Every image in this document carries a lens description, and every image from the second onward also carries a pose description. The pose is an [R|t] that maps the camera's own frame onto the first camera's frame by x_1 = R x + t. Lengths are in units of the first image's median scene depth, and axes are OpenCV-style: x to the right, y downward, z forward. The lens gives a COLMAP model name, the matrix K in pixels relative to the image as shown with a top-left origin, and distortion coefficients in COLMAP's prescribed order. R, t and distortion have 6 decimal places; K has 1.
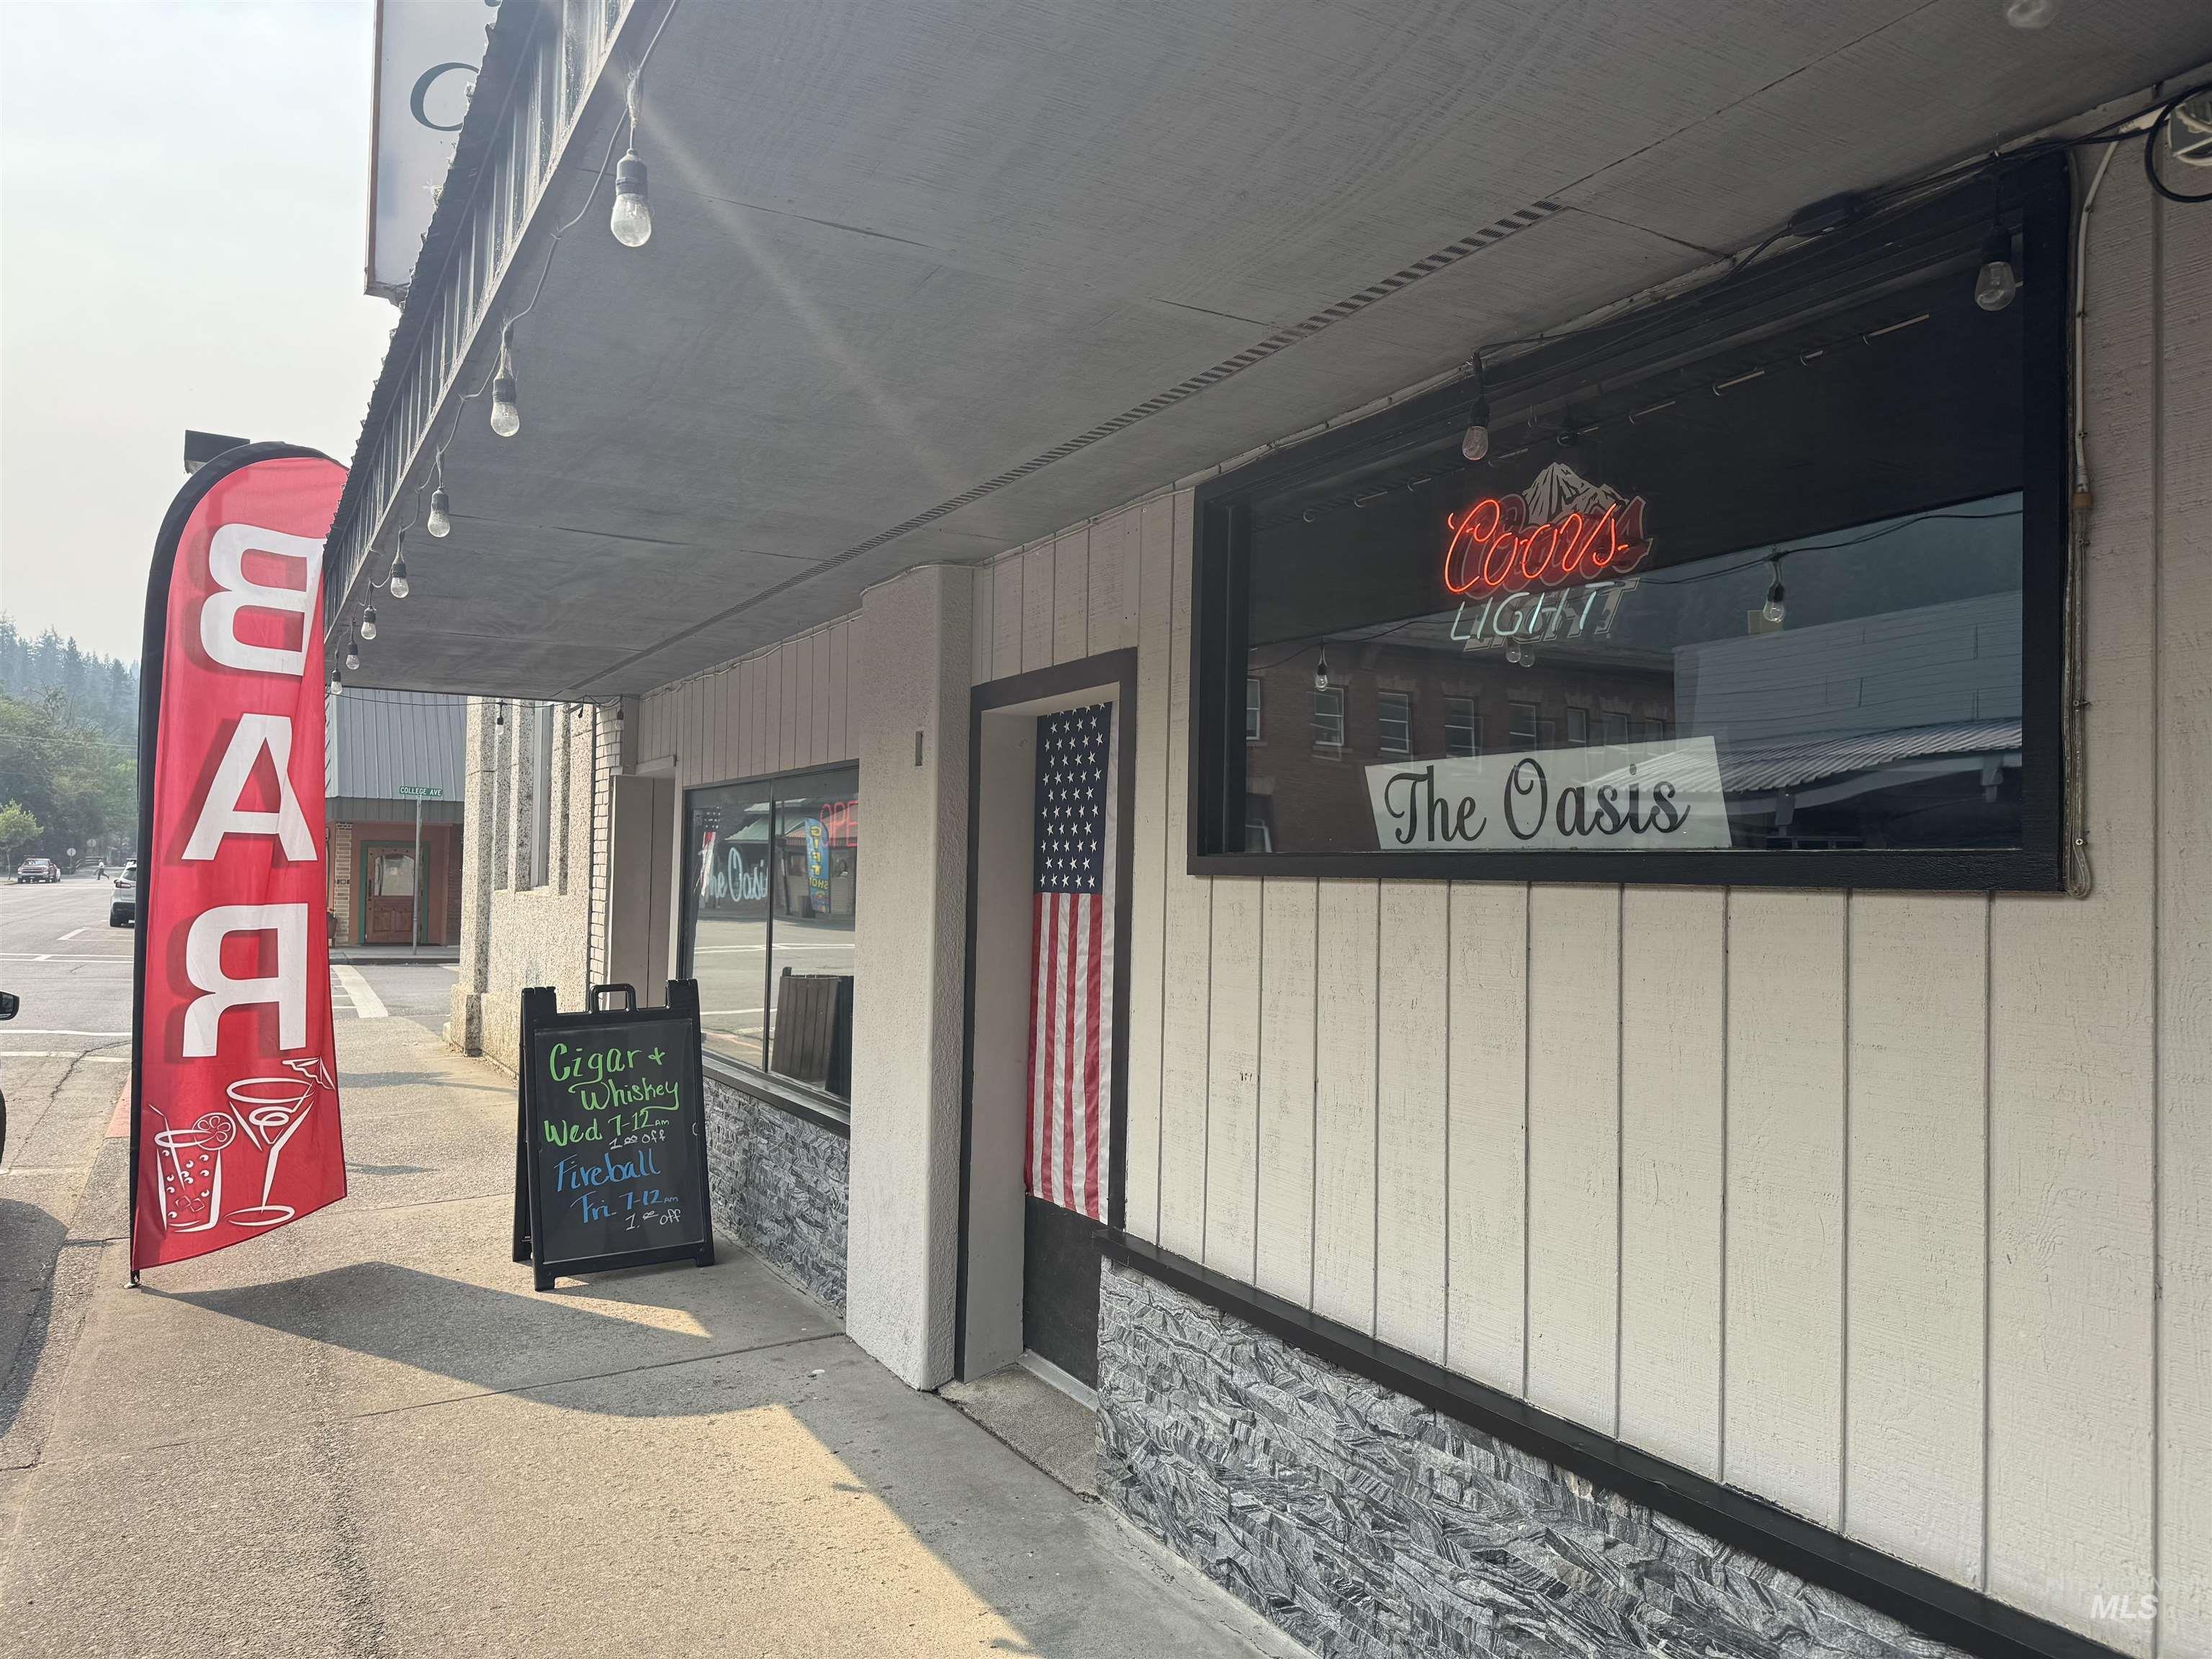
lens RADIAL K [[1546.3, 0, 1106.0], [0, 1546.3, 829.5], [0, 0, 1]] dist [0.129510, -0.203475]
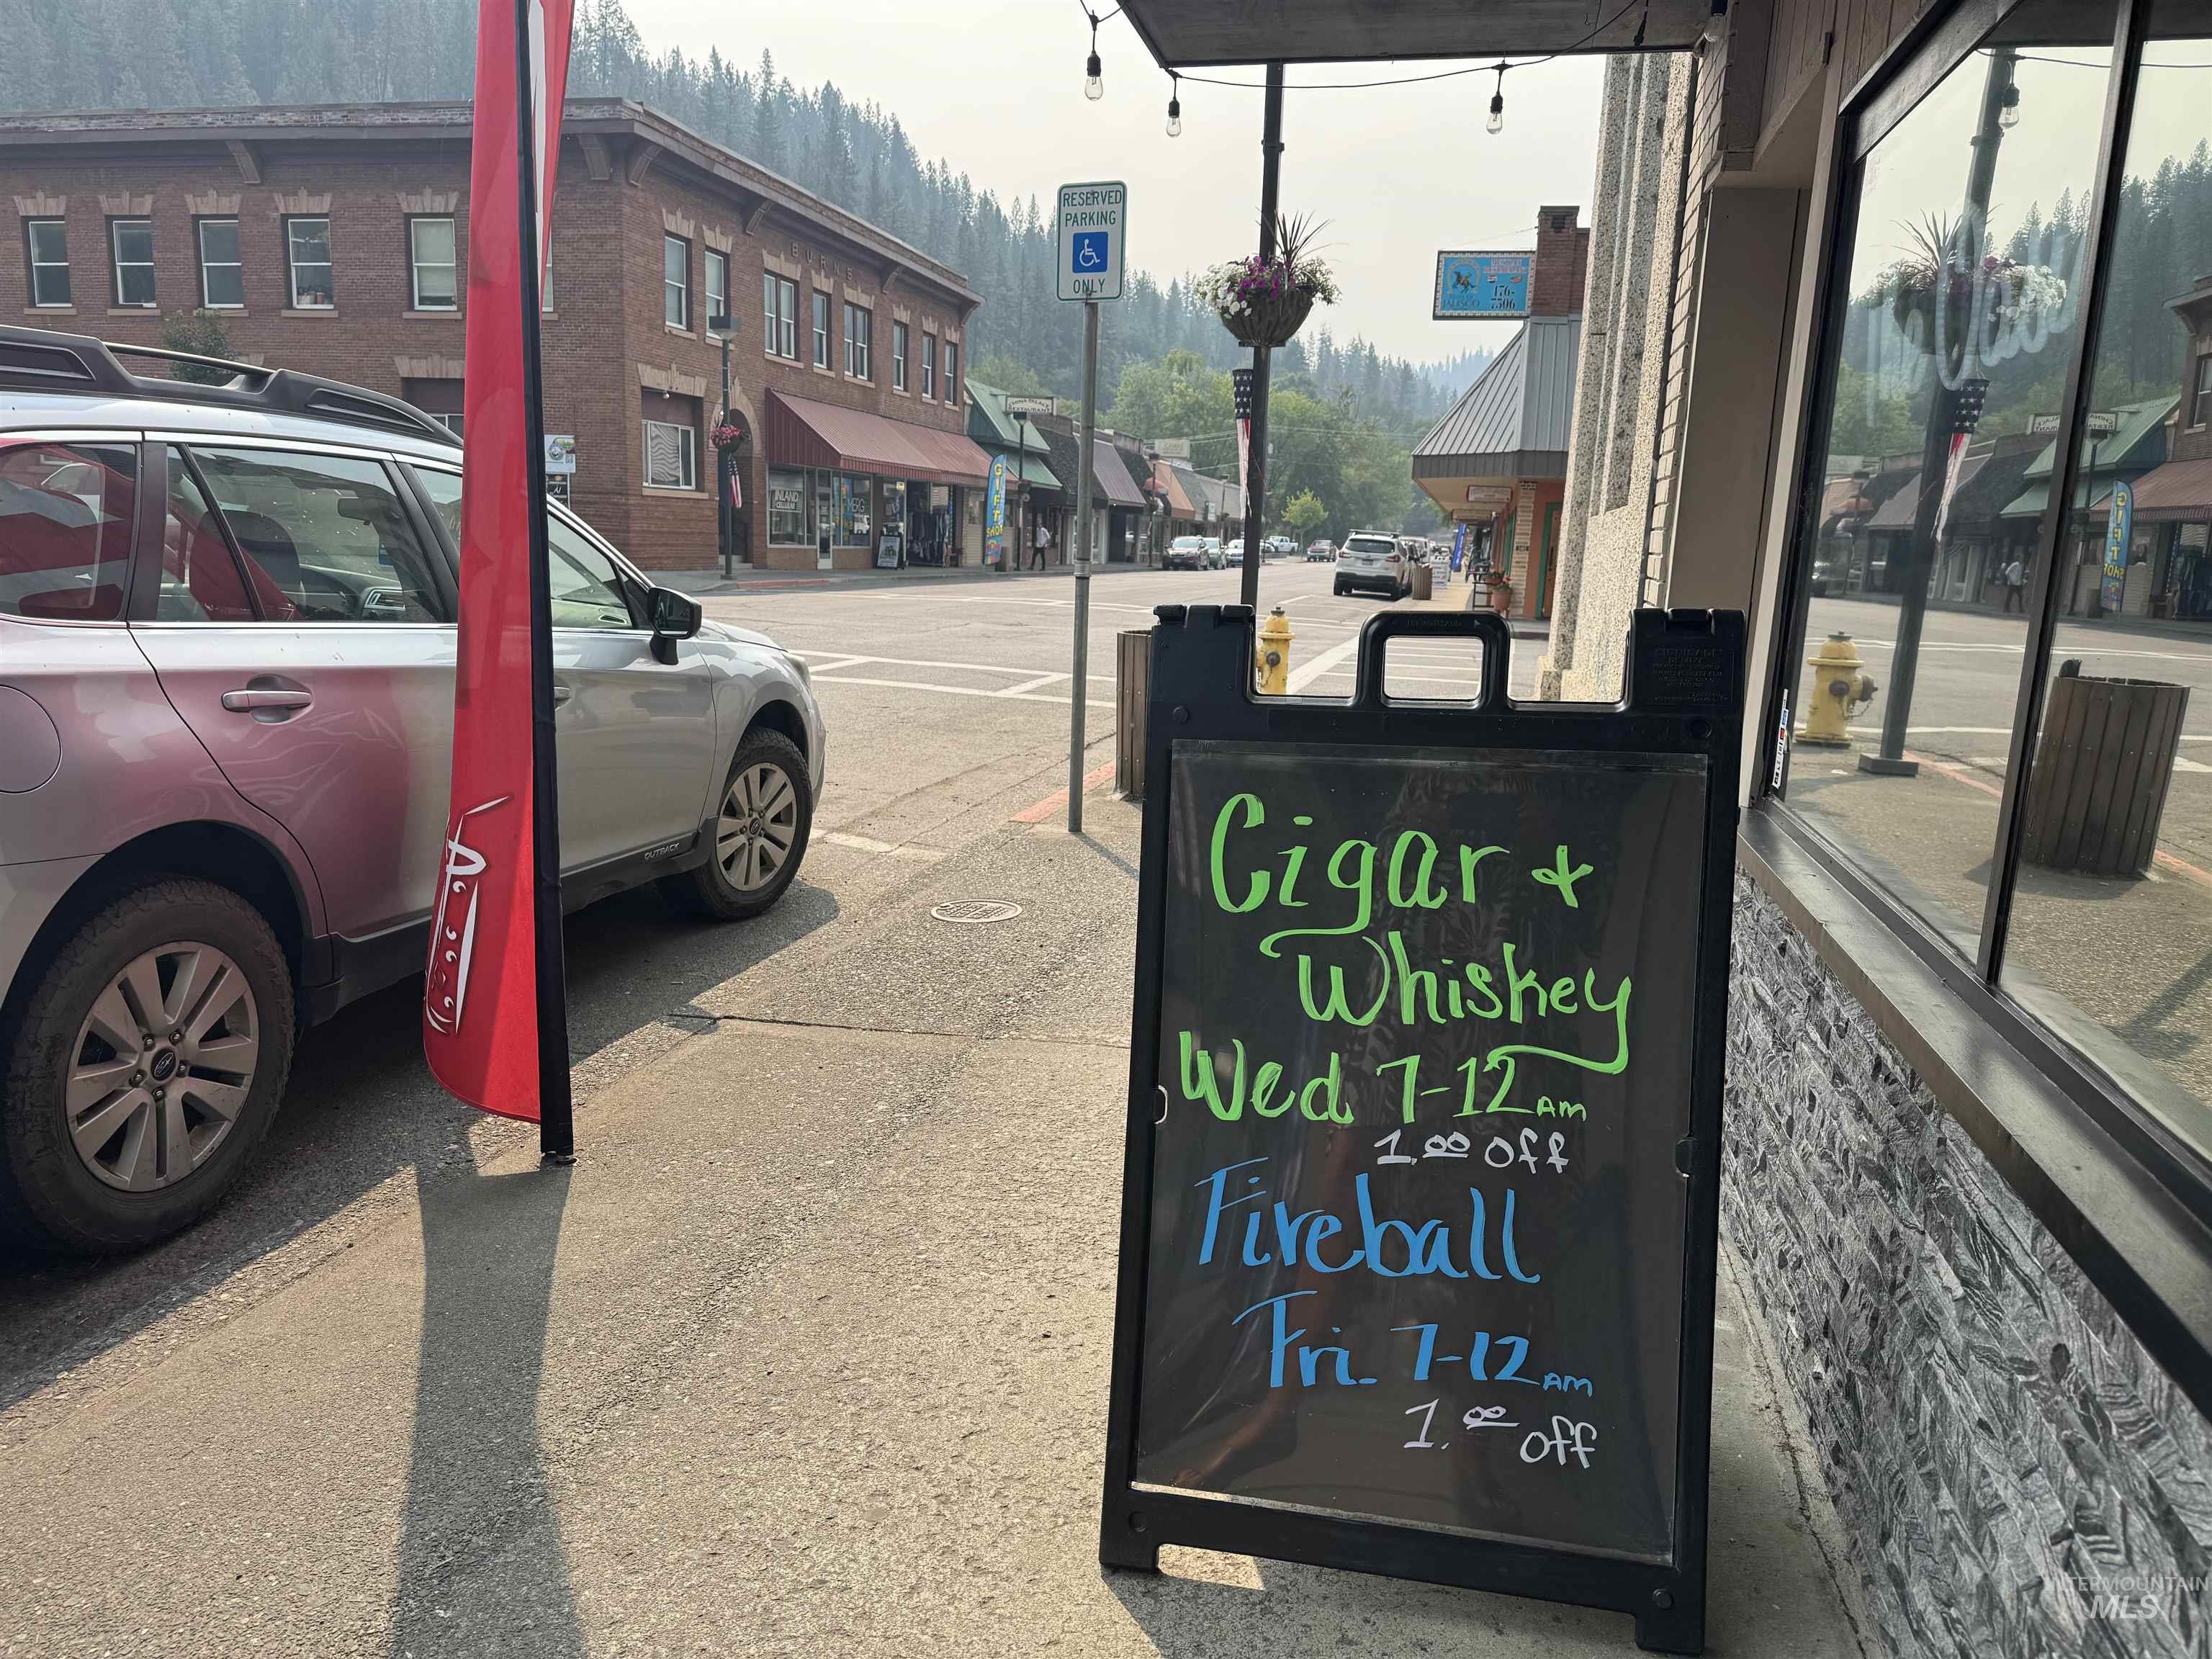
lens RADIAL K [[1546.3, 0, 1106.0], [0, 1546.3, 829.5], [0, 0, 1]] dist [0.129510, -0.203475]
pose [[0.733273, 0.135947, -0.666205, -0.162497], [-0.004874, 0.980833, 0.194787, 0.083082], [0.679917, -0.139585, 0.719881, 0.748602]]
